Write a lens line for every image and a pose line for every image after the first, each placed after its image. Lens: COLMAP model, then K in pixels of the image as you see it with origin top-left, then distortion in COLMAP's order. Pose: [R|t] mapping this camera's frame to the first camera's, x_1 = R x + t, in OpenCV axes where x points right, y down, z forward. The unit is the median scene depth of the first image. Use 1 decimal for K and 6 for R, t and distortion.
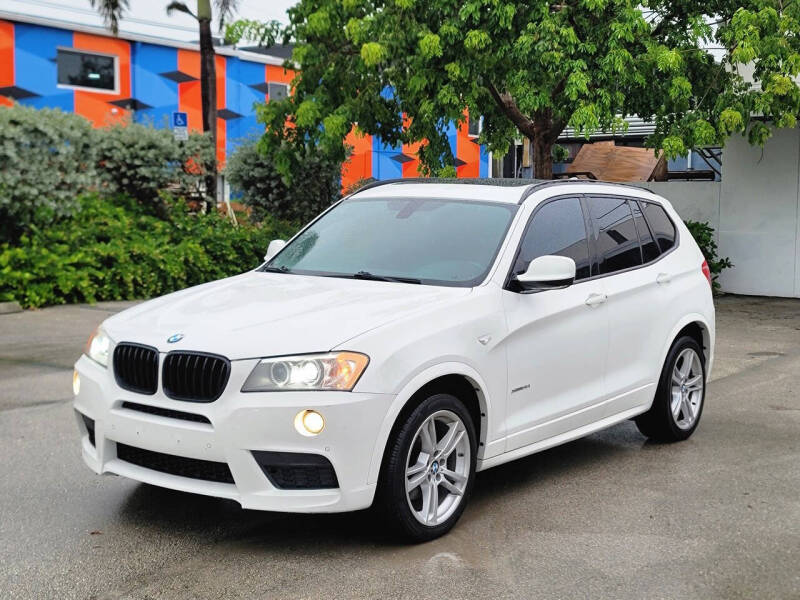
lens RADIAL K [[1217.5, 0, 397.5], [0, 1217.5, 302.8], [0, 0, 1]] dist [0.088949, 0.000000]
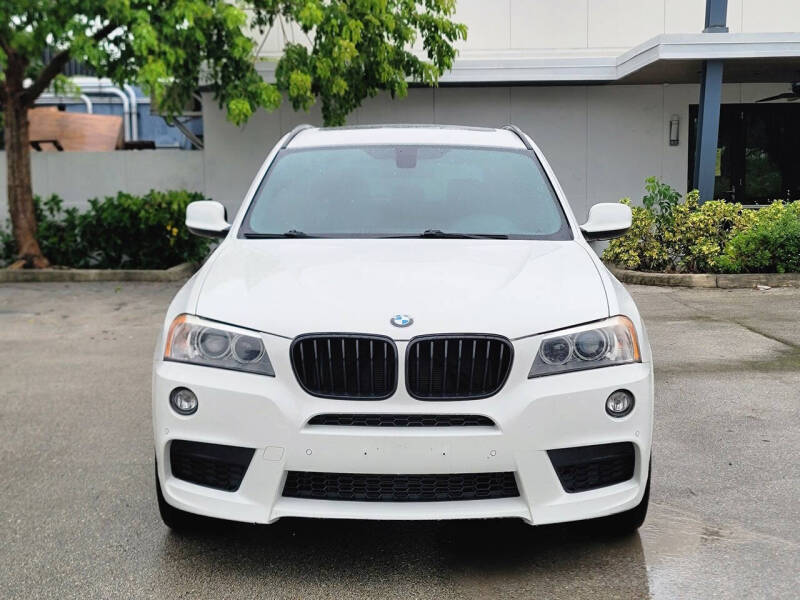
lens RADIAL K [[1217.5, 0, 407.5], [0, 1217.5, 299.0], [0, 0, 1]] dist [0.088949, 0.000000]
pose [[0.804869, -0.076447, 0.588509, -0.623763], [0.069522, 0.996986, 0.034426, -0.009902], [-0.589367, 0.013206, 0.807758, 0.395369]]
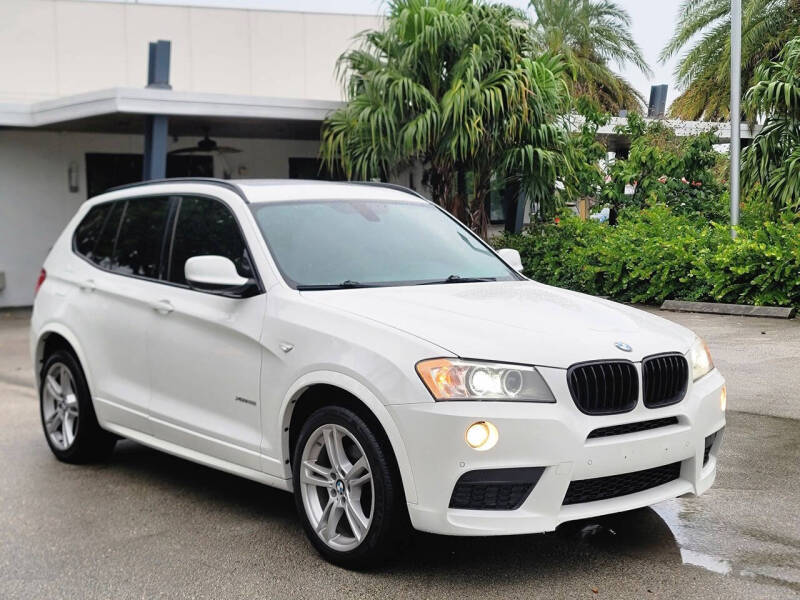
lens RADIAL K [[1217.5, 0, 400.2], [0, 1217.5, 299.7], [0, 0, 1]] dist [0.088949, 0.000000]
pose [[0.244655, -0.085846, 0.965803, -1.121992], [0.102661, 0.992767, 0.062238, -0.081973], [-0.964160, 0.083923, 0.251698, 0.934211]]
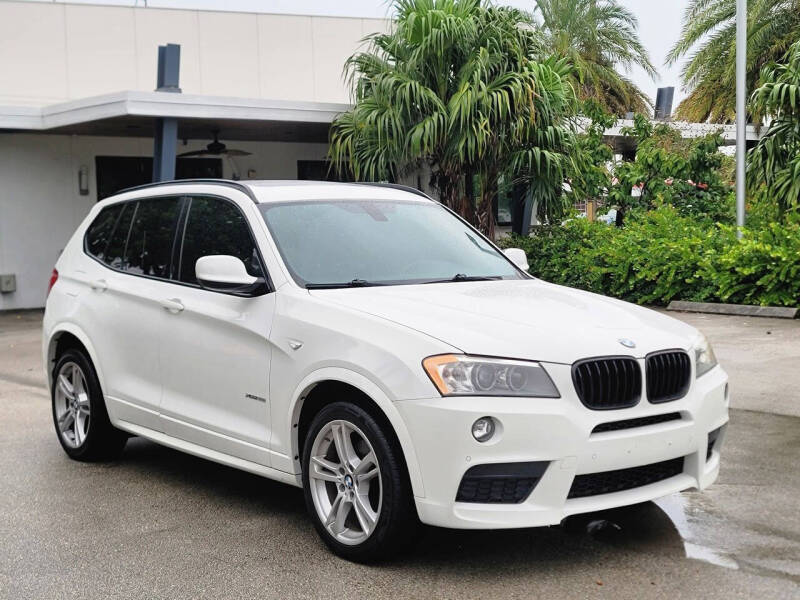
lens RADIAL K [[1217.5, 0, 405.5], [0, 1217.5, 300.2], [0, 0, 1]] dist [0.088949, 0.000000]
pose [[0.247187, -0.083784, 0.965339, -1.136909], [0.104646, 0.992736, 0.059366, -0.078207], [-0.963300, 0.086344, 0.254159, 0.929547]]
